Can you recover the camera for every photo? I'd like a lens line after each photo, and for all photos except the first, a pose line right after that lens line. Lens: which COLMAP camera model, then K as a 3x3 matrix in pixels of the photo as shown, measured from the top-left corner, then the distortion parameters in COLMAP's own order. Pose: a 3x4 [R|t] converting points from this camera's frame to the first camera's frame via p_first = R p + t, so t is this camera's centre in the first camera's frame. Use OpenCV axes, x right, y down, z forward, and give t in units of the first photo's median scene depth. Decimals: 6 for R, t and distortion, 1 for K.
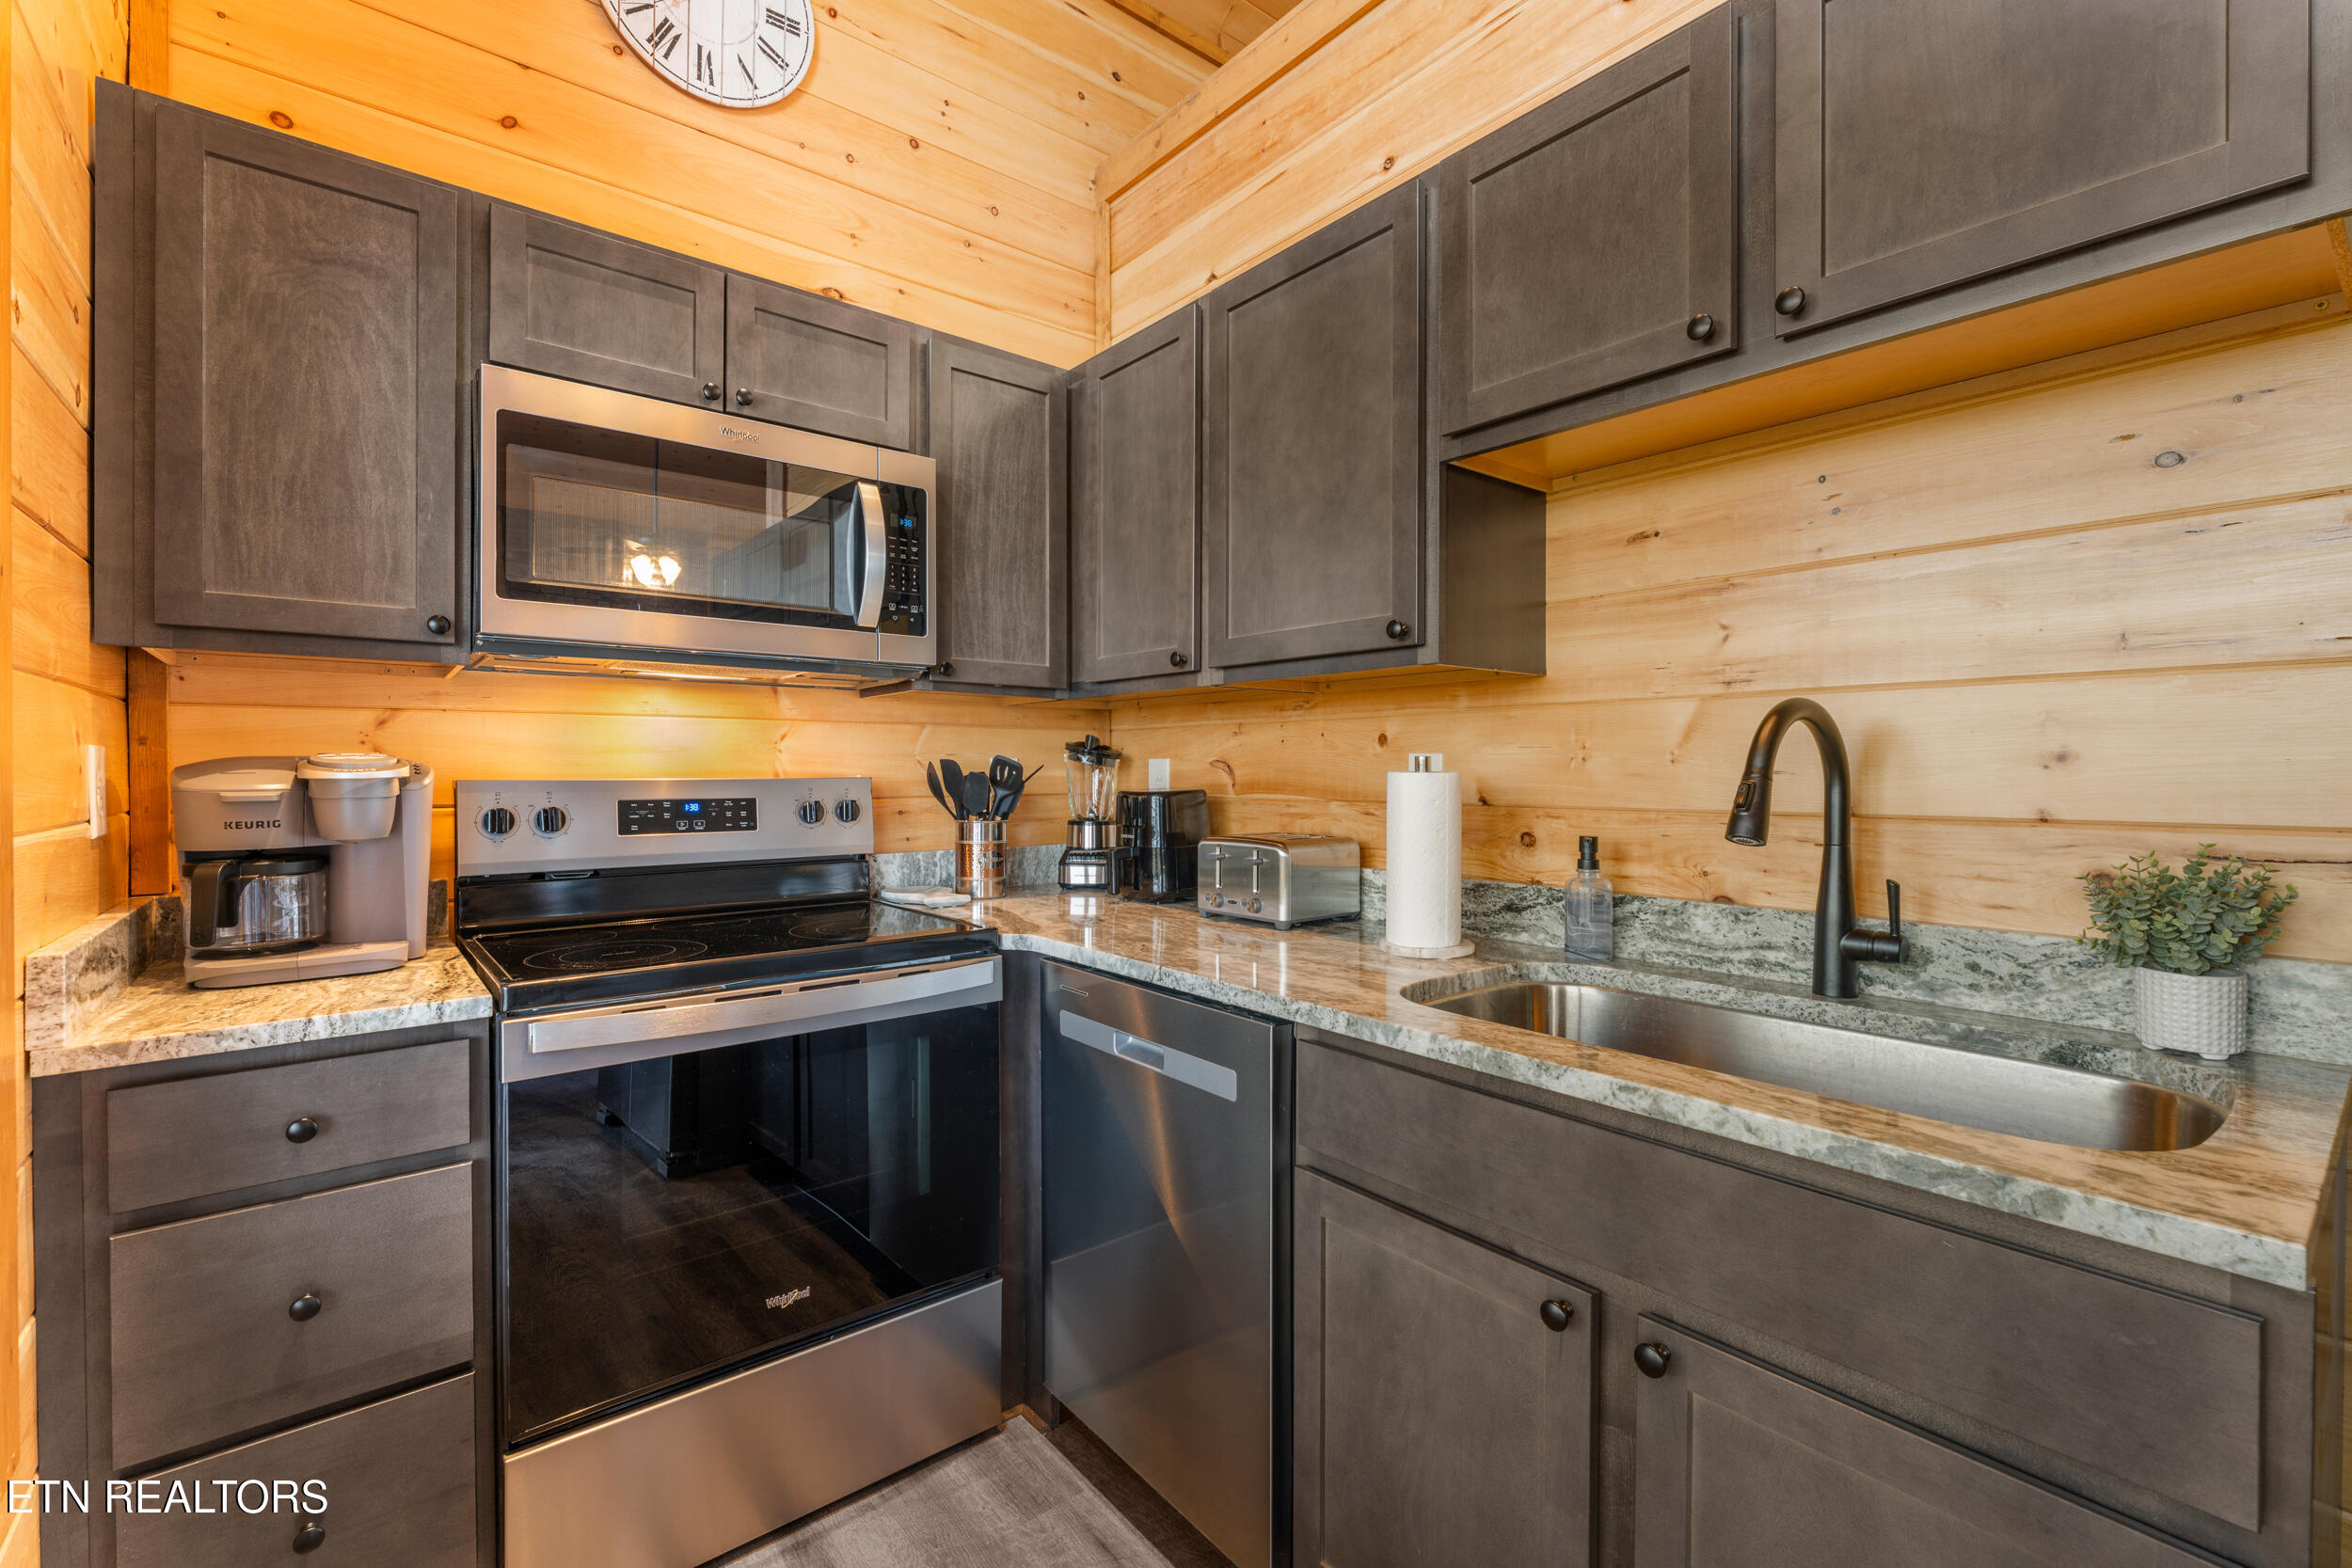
lens RADIAL K [[1006.9, 0, 1177.1], [0, 1006.9, 769.6], [0, 0, 1]] dist [0.000697, 0.000298]
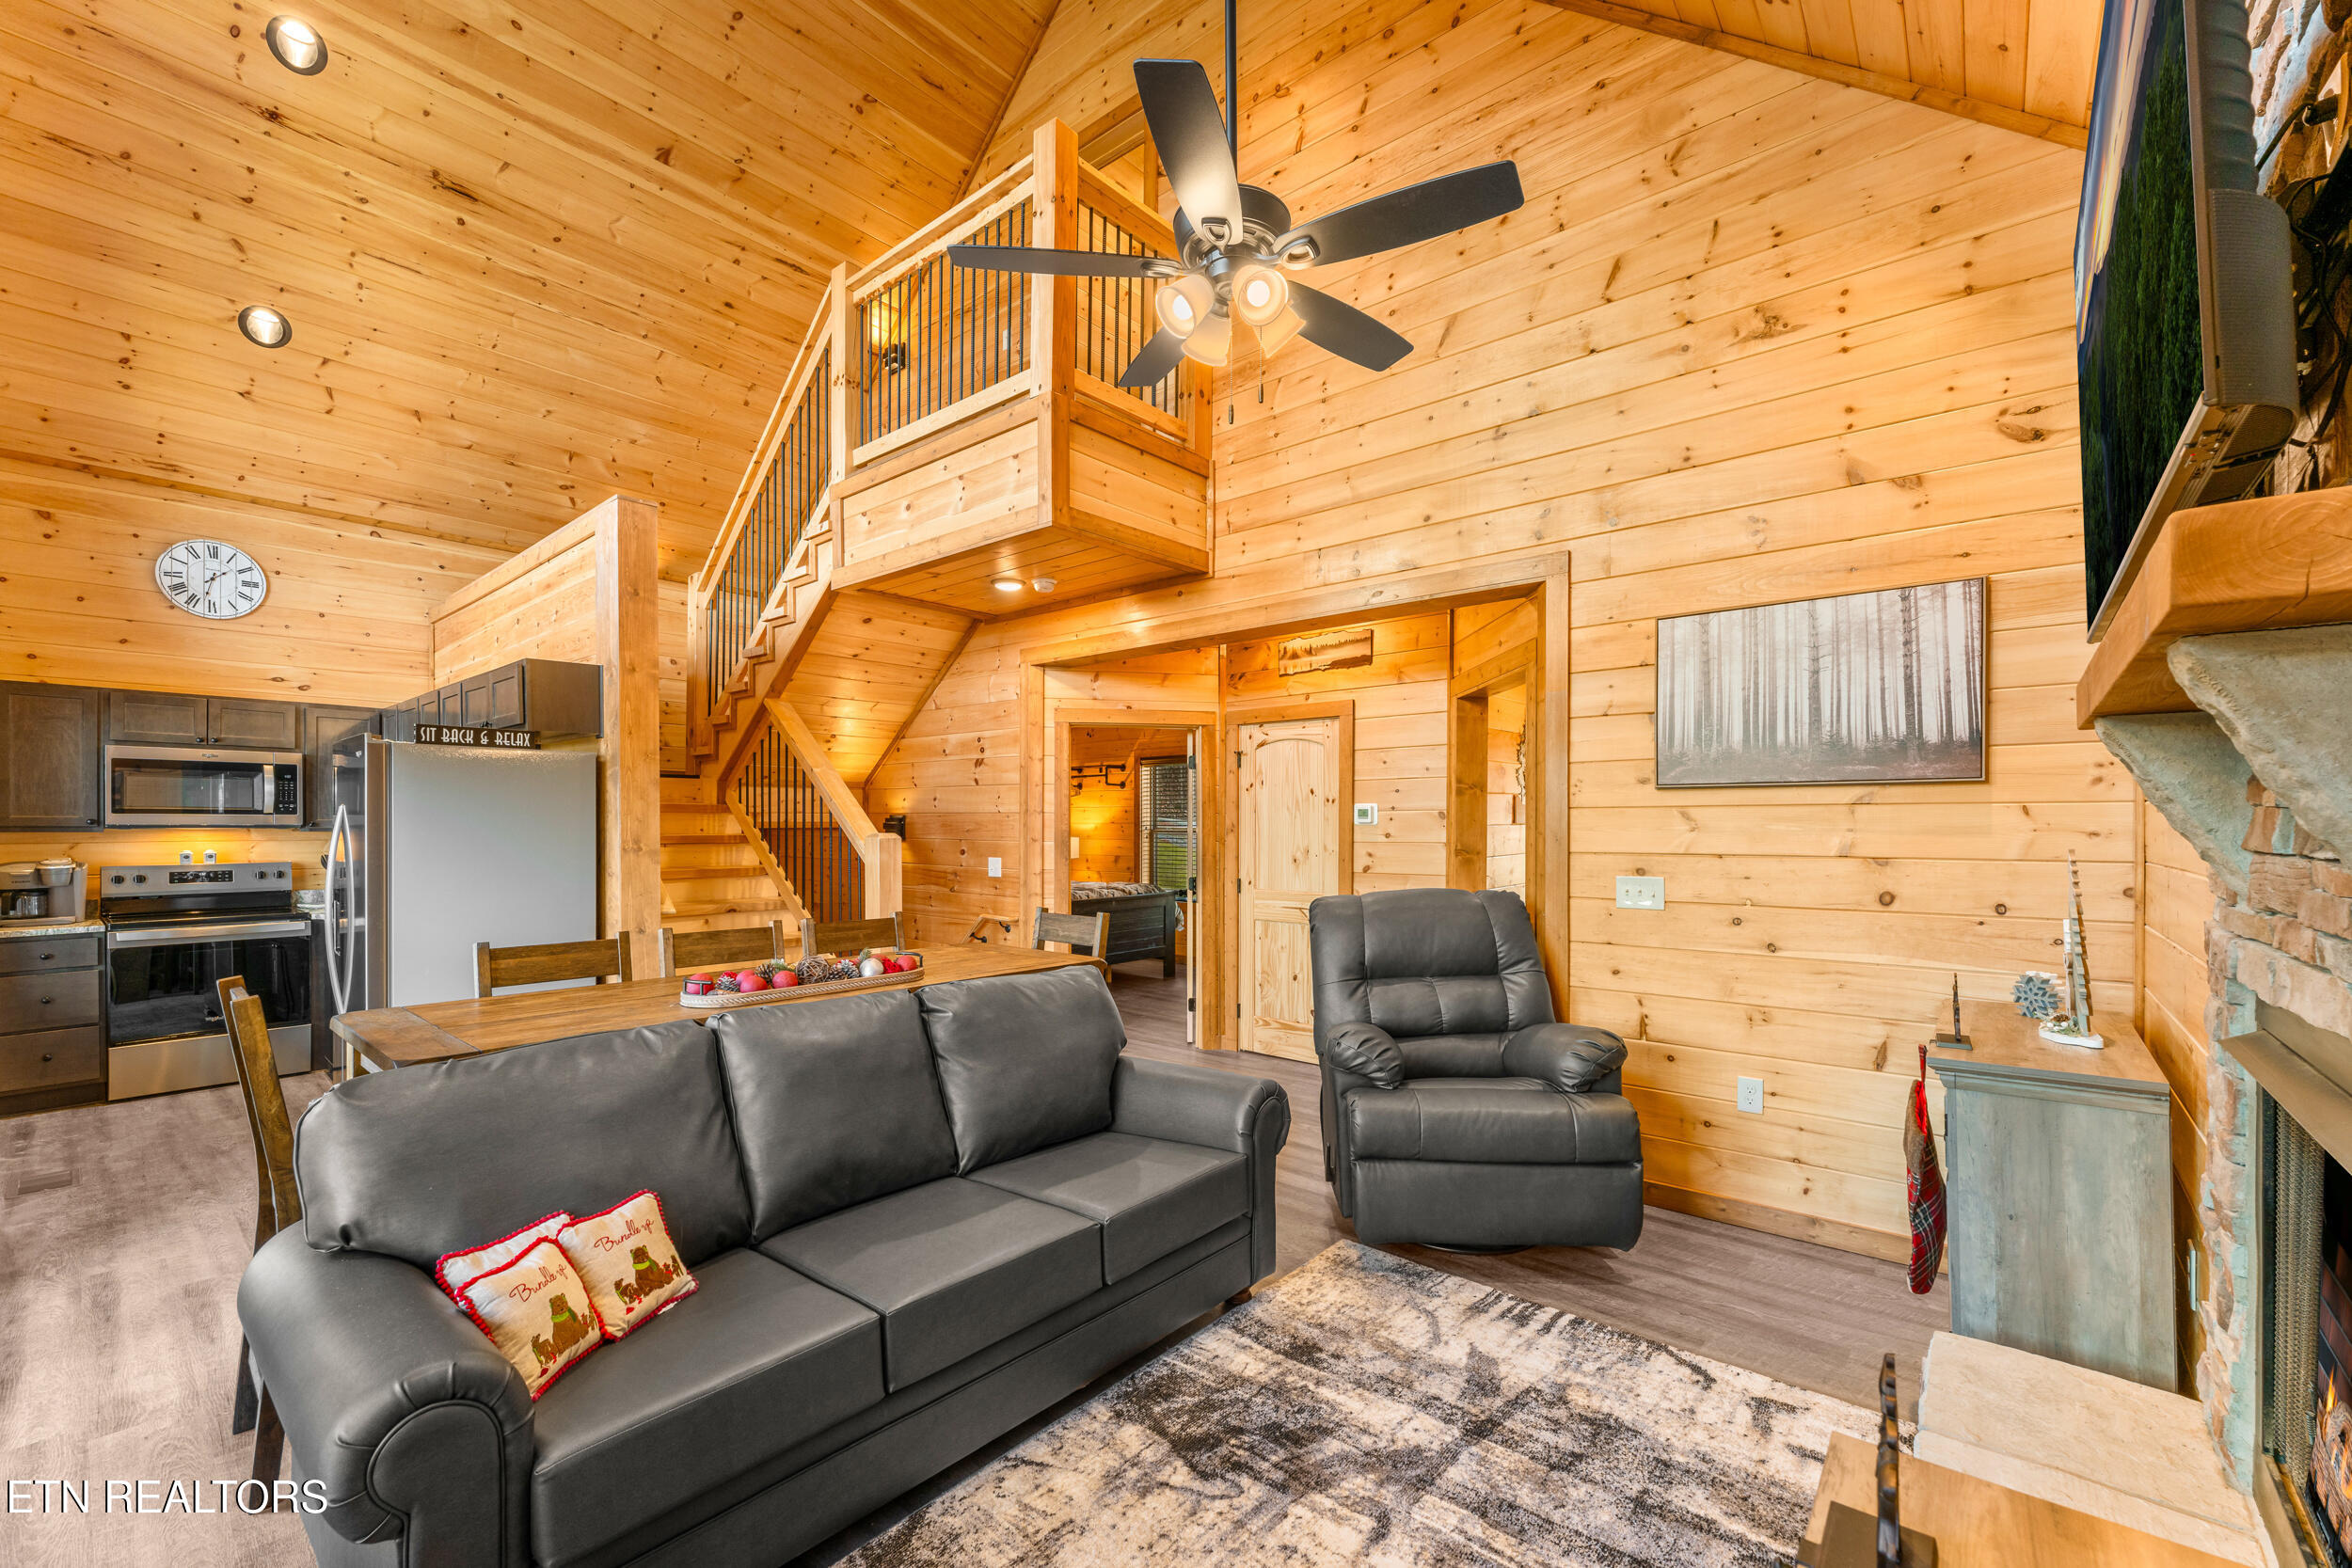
lens RADIAL K [[960.2, 0, 1206.9], [0, 960.2, 819.9], [0, 0, 1]] dist [0.001737, -0.000756]
pose [[0.980081, 0.001397, 0.198592, 1.983436], [-0.001155, 0.999998, -0.001332, -0.129666], [-0.198593, 0.001076, 0.980081, -2.506677]]
